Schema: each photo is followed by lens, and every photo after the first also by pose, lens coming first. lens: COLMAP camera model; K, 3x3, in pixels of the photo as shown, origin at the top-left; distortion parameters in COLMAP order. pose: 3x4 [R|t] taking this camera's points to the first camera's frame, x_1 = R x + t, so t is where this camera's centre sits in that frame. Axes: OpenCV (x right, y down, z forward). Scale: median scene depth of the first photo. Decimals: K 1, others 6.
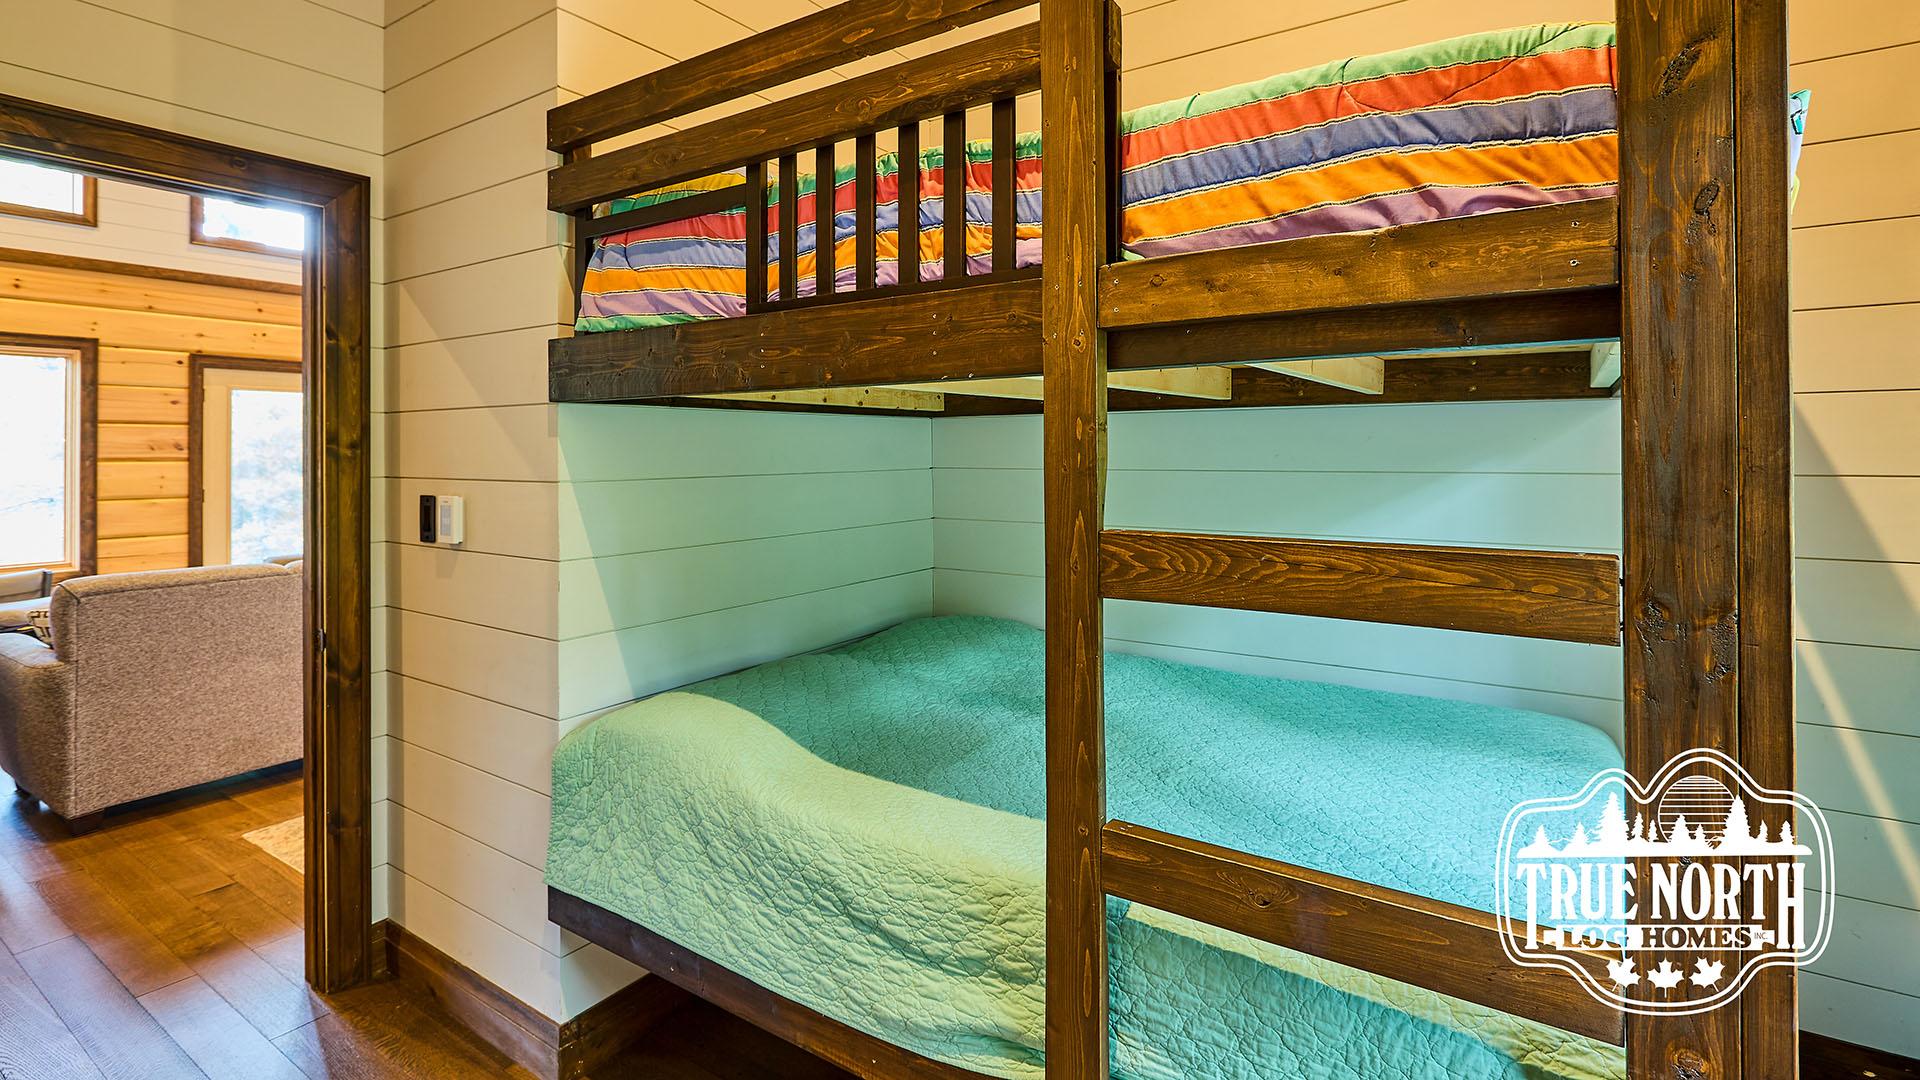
lens RADIAL K [[884.5, 0, 963.6], [0, 884.5, 441.9], [0, 0, 1]] dist [-0.001291, -0.000267]
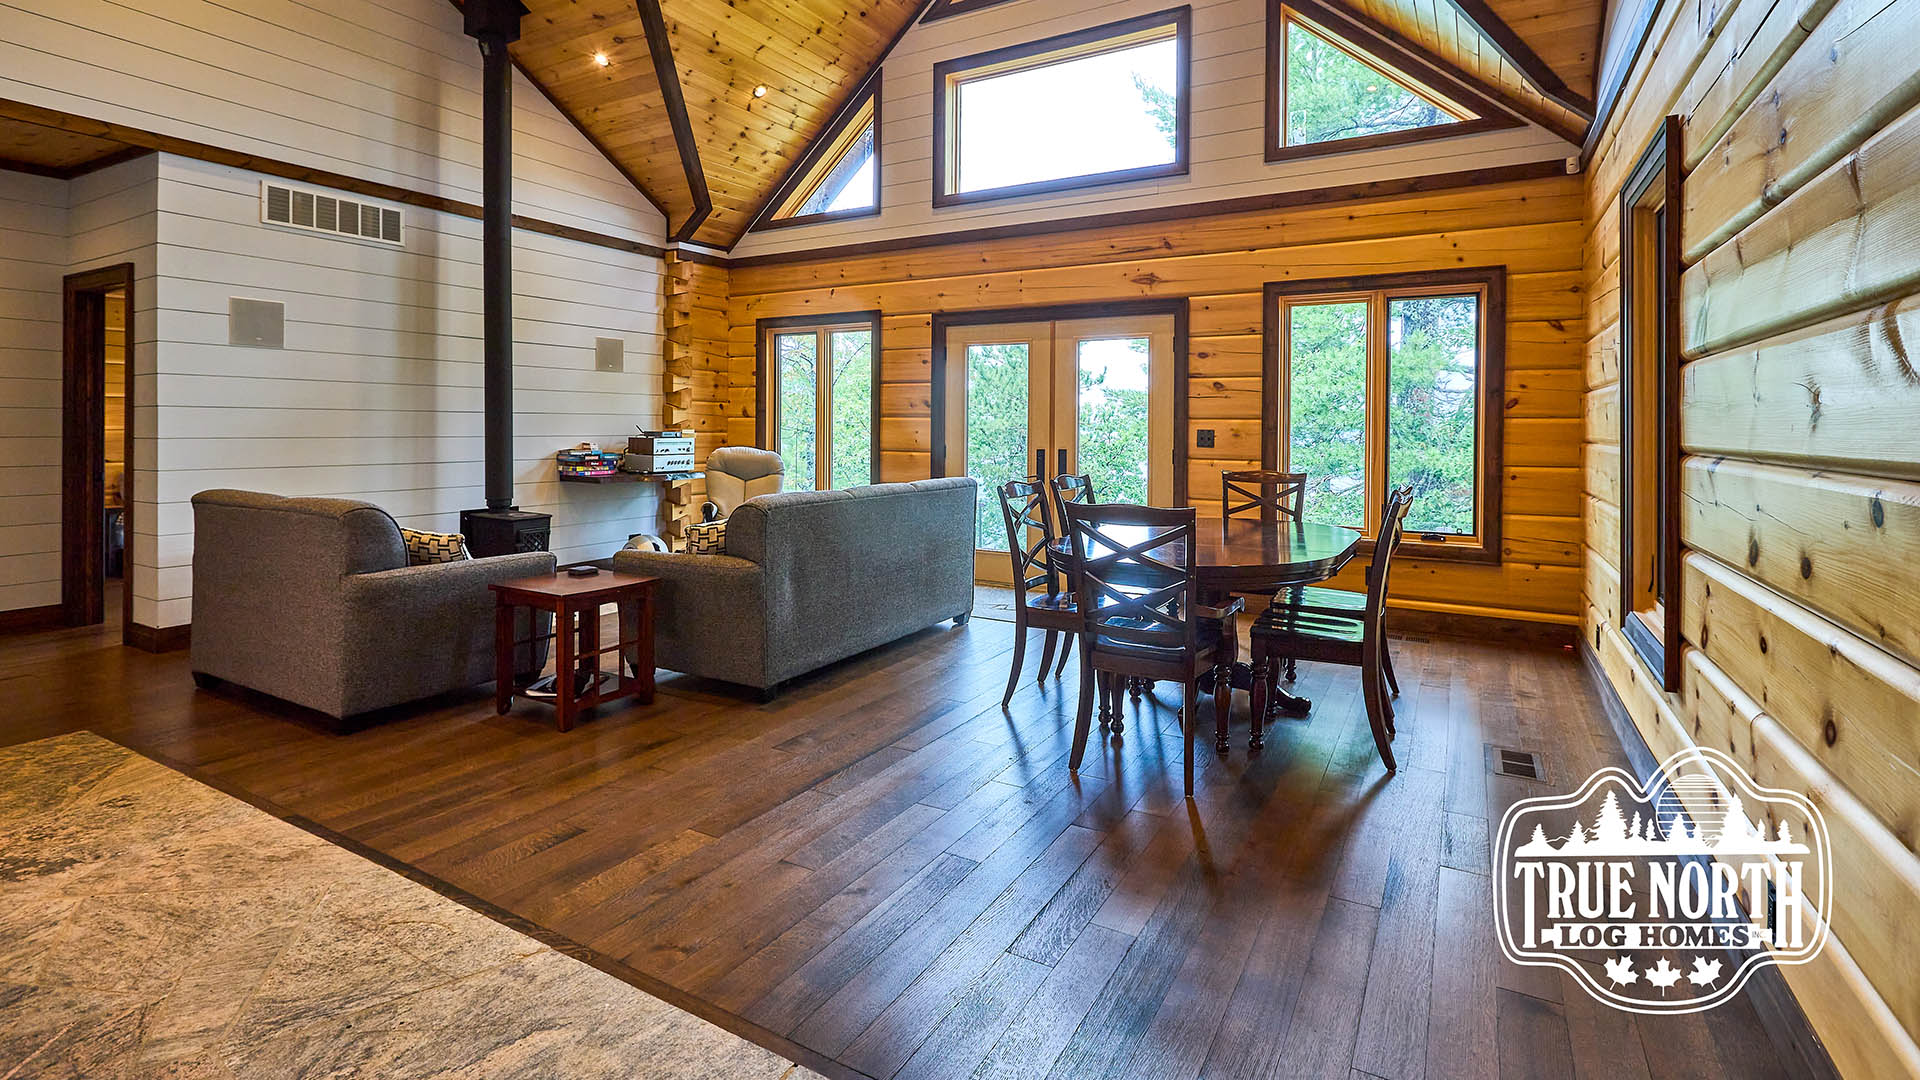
lens RADIAL K [[883.8, 0, 958.3], [0, 883.8, 432.2], [0, 0, 1]] dist [-0.002229, 0.000407]
pose [[0.060639, 0.012231, -0.998085, 0.180010], [0.002116, 0.999921, 0.012382, 0.028119], [0.998157, -0.002863, 0.060609, 1.017370]]
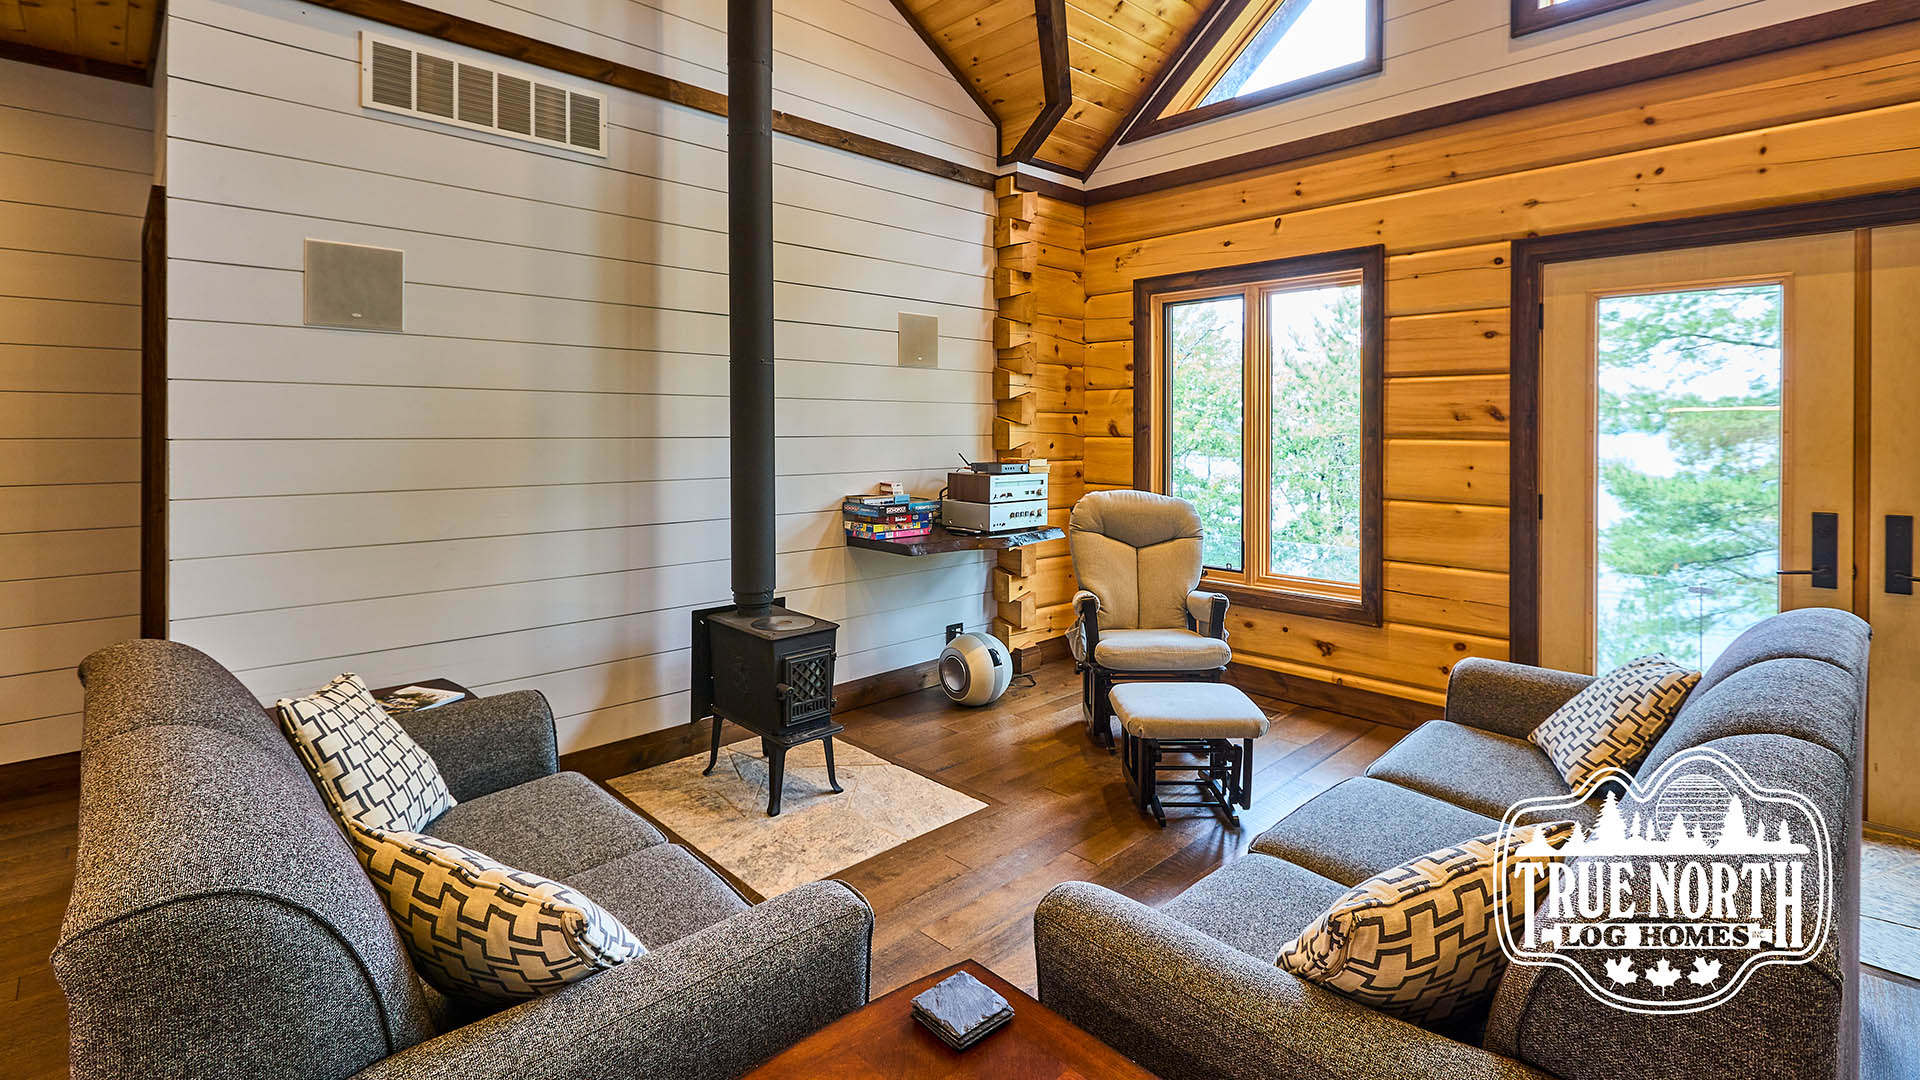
lens RADIAL K [[883.8, 0, 958.3], [0, 883.8, 432.2], [0, 0, 1]] dist [-0.002229, 0.000407]
pose [[-0.217523, 0.008785, -0.976016, -0.286997], [0.008180, 0.999941, 0.007177, 0.010711], [0.976021, -0.006423, -0.217582, 0.827271]]
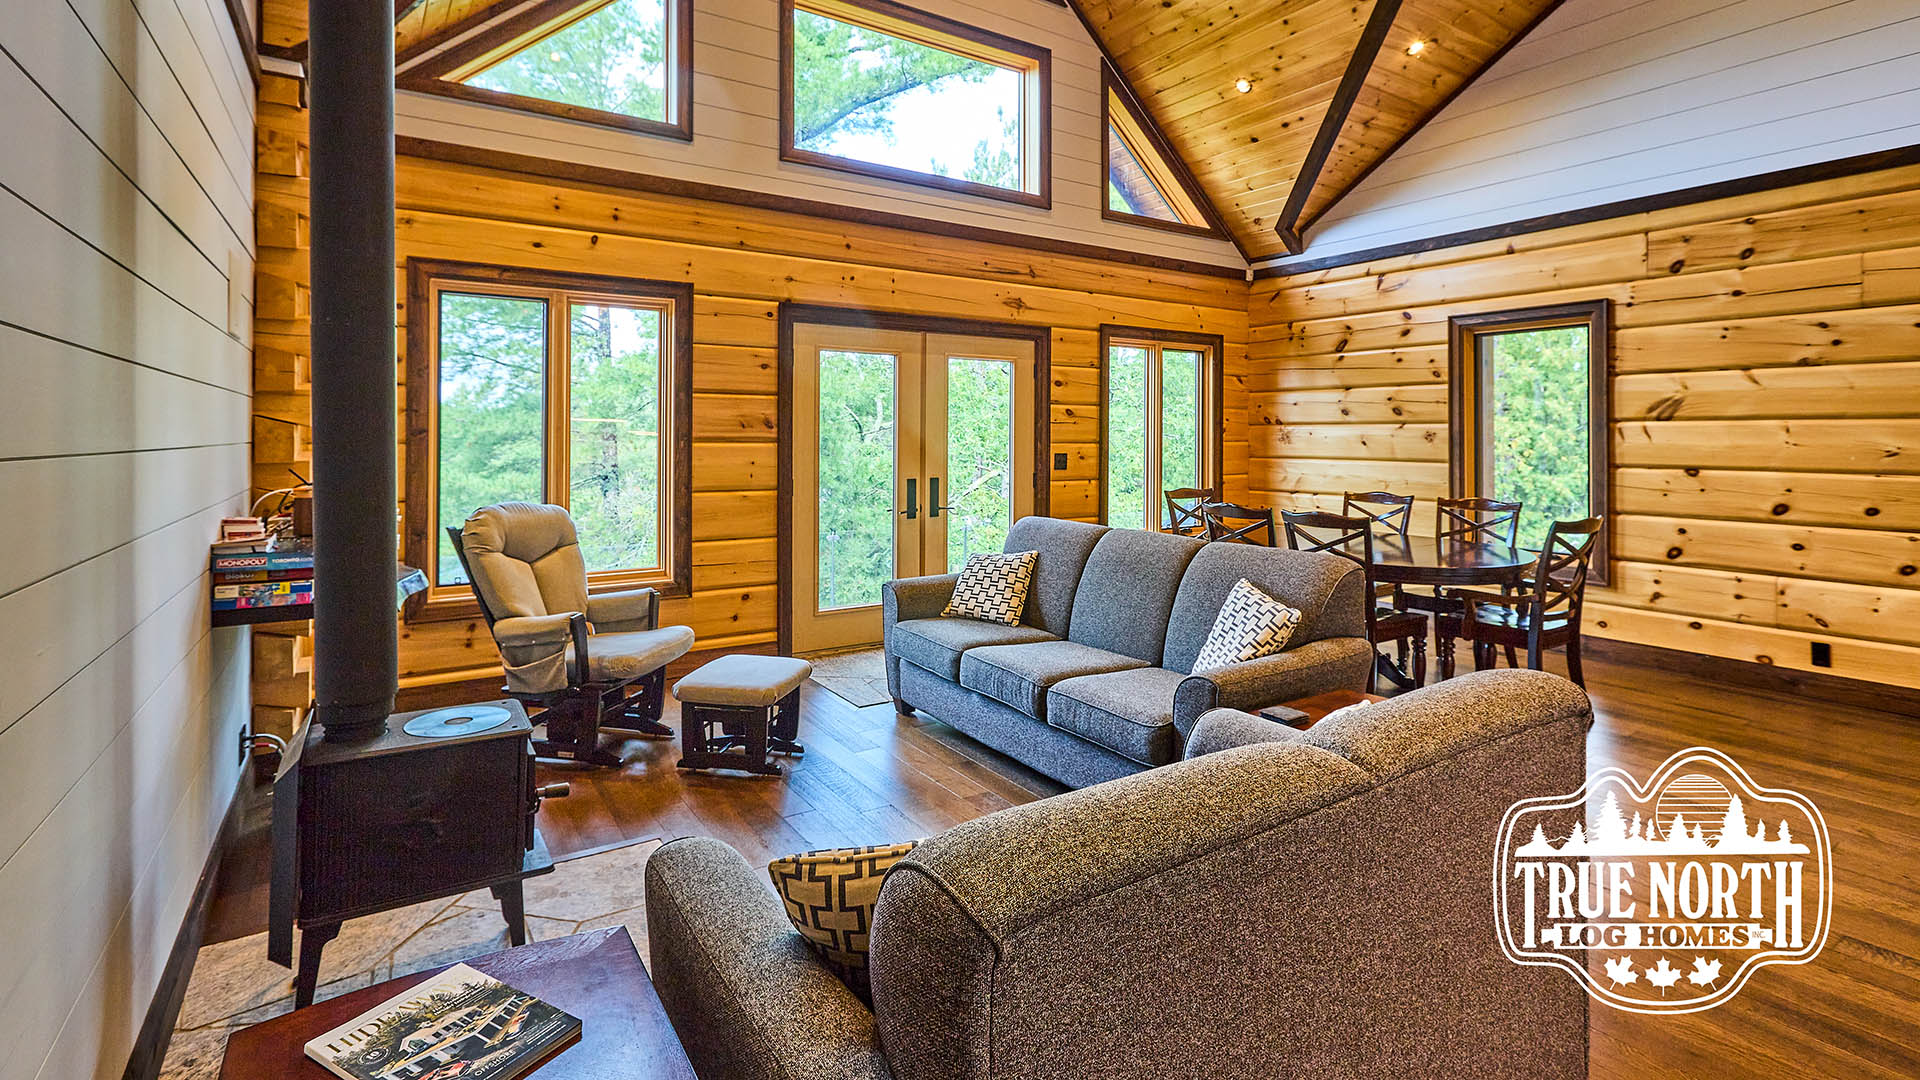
lens RADIAL K [[883.8, 0, 958.3], [0, 883.8, 432.2], [0, 0, 1]] dist [-0.002229, 0.000407]
pose [[0.919515, 0.004296, -0.393032, -0.451320], [-0.002343, 0.999982, 0.005450, 0.008777], [0.393048, -0.004091, 0.919509, 0.370760]]
